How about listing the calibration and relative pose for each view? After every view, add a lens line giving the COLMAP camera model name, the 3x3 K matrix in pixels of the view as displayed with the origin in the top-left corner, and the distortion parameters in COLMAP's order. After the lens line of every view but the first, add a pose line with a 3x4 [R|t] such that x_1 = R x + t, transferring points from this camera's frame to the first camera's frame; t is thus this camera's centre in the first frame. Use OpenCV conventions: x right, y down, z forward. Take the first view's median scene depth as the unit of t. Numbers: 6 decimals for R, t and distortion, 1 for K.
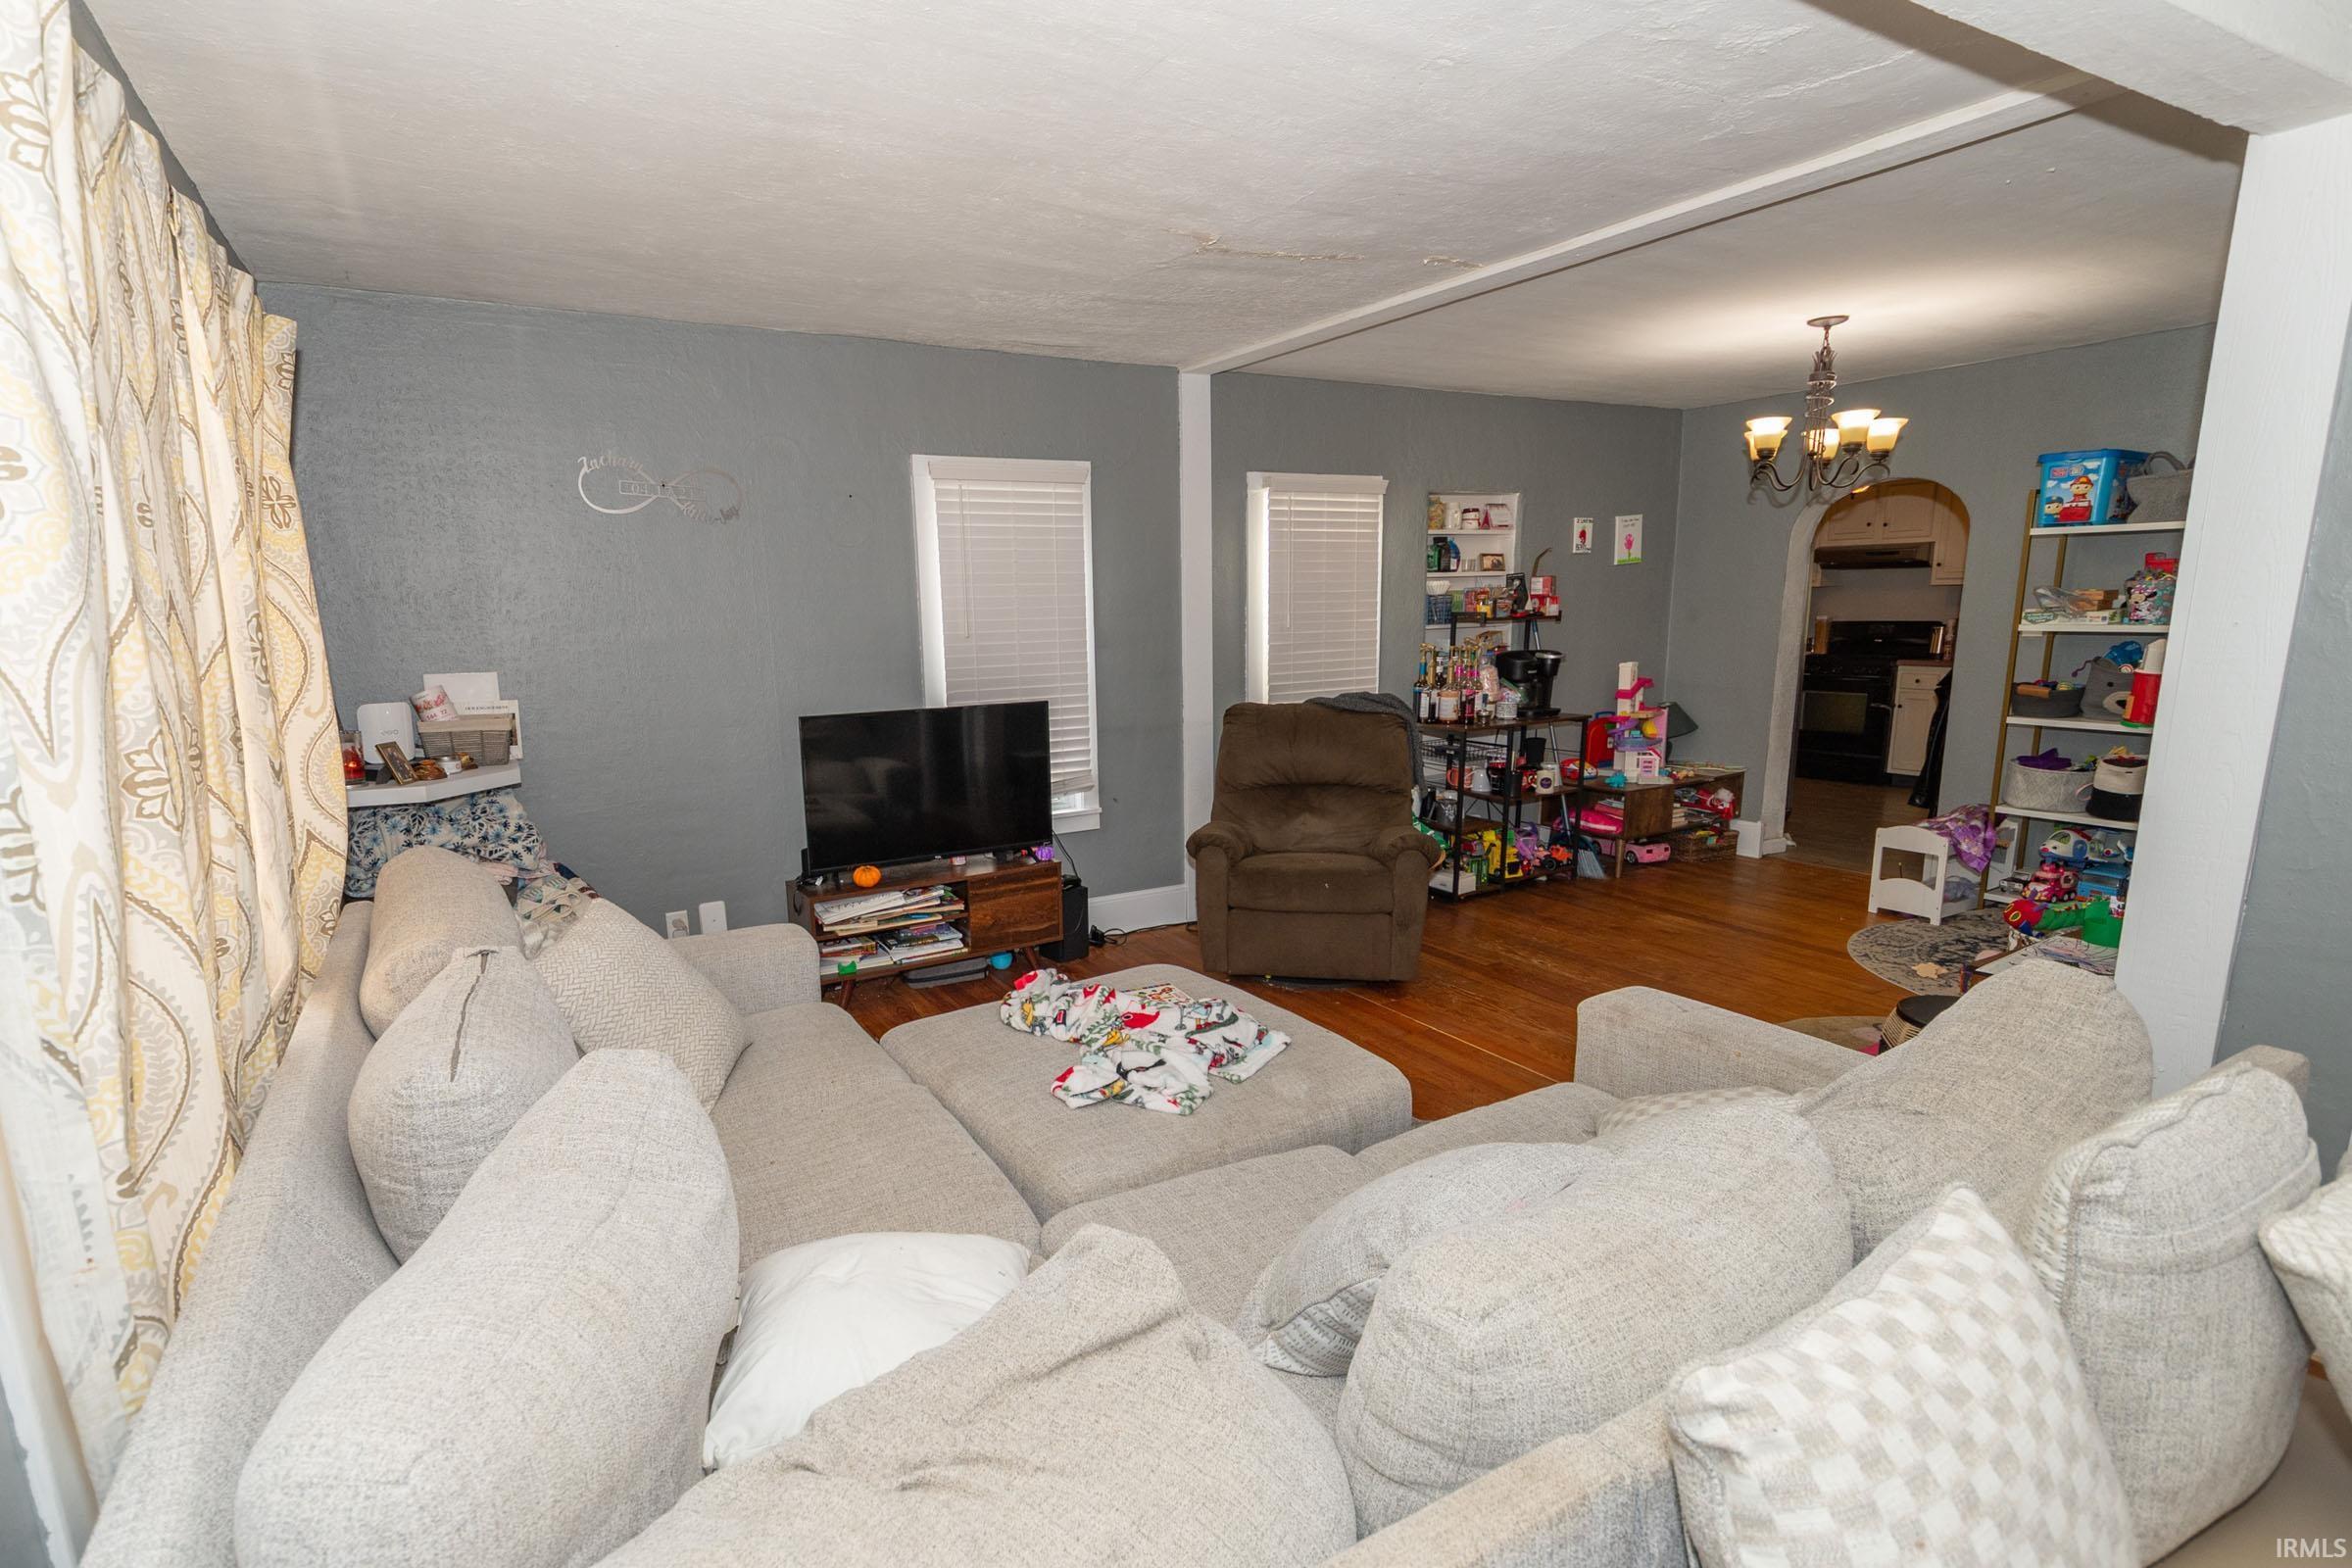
lens RADIAL K [[1111.5, 0, 1100.6], [0, 1111.5, 823.6], [0, 0, 1]] dist [0.001035, -0.000121]
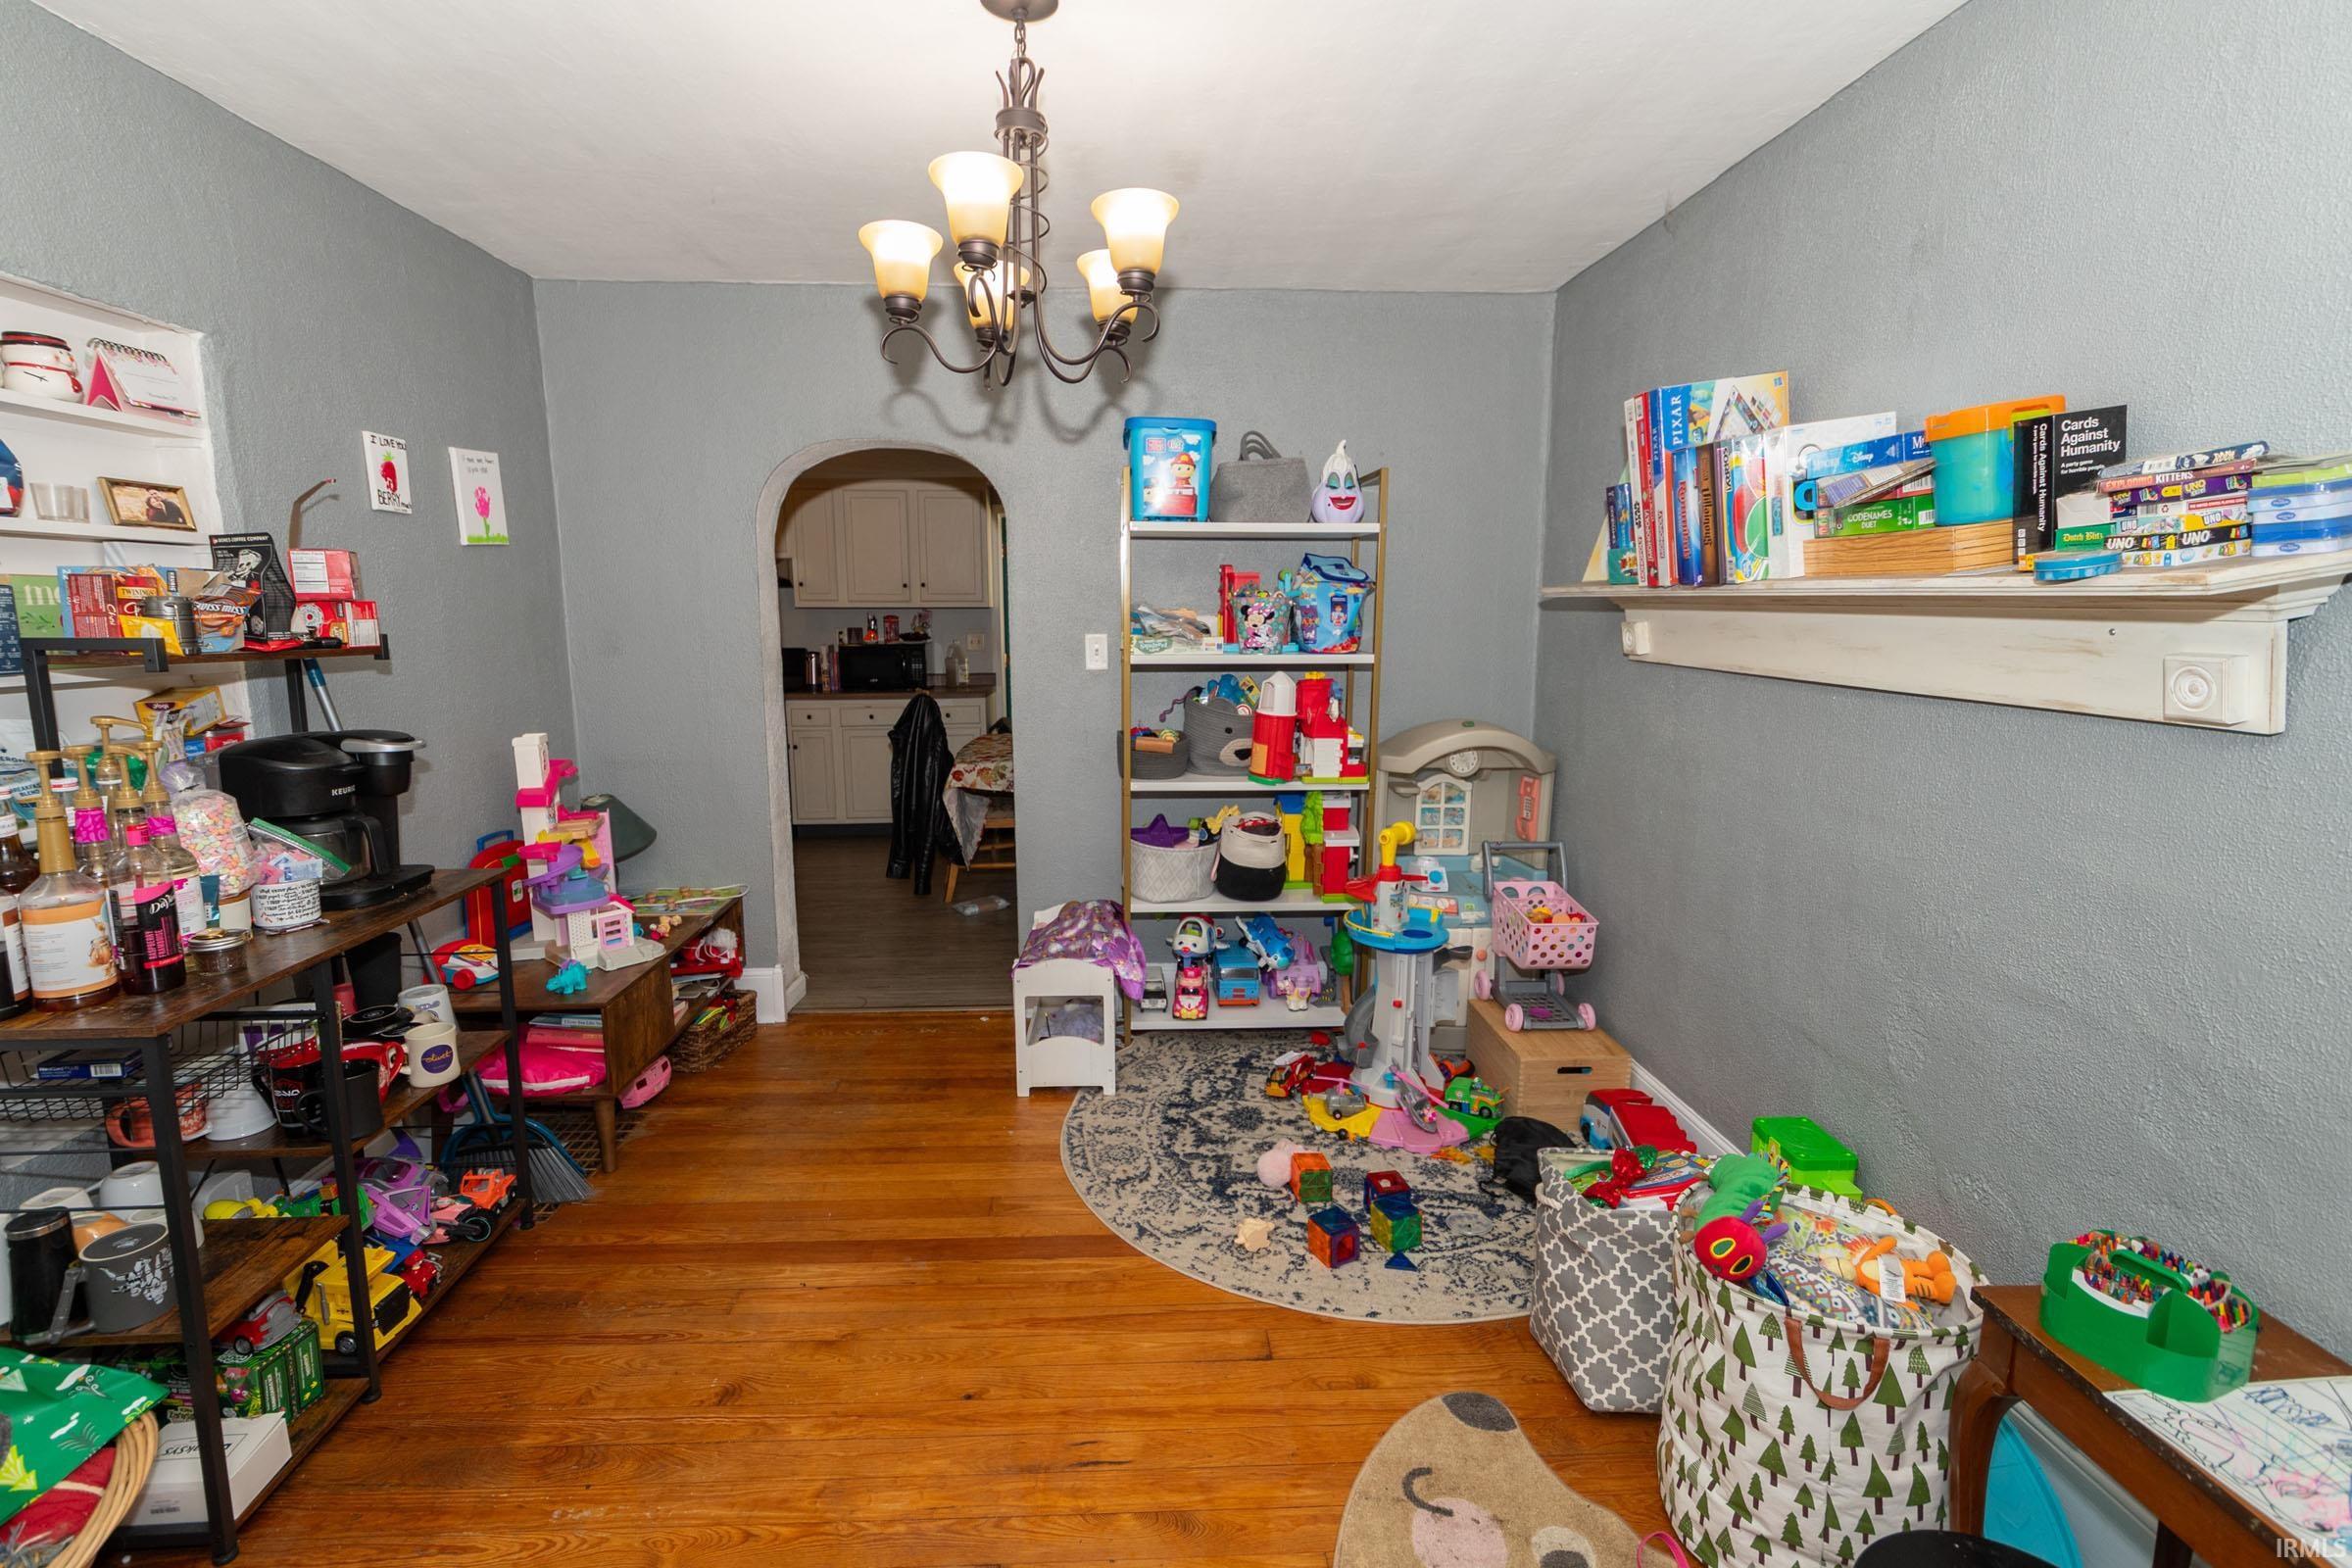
lens RADIAL K [[1061.9, 0, 1164.6], [0, 1061.9, 776.2], [0, 0, 1]] dist [-0.001621, -0.000277]
pose [[0.446966, -0.115221, 0.887099, 0.188398], [0.169122, 0.984671, 0.042682, -0.108795], [-0.878418, 0.130950, 0.459601, 0.576874]]
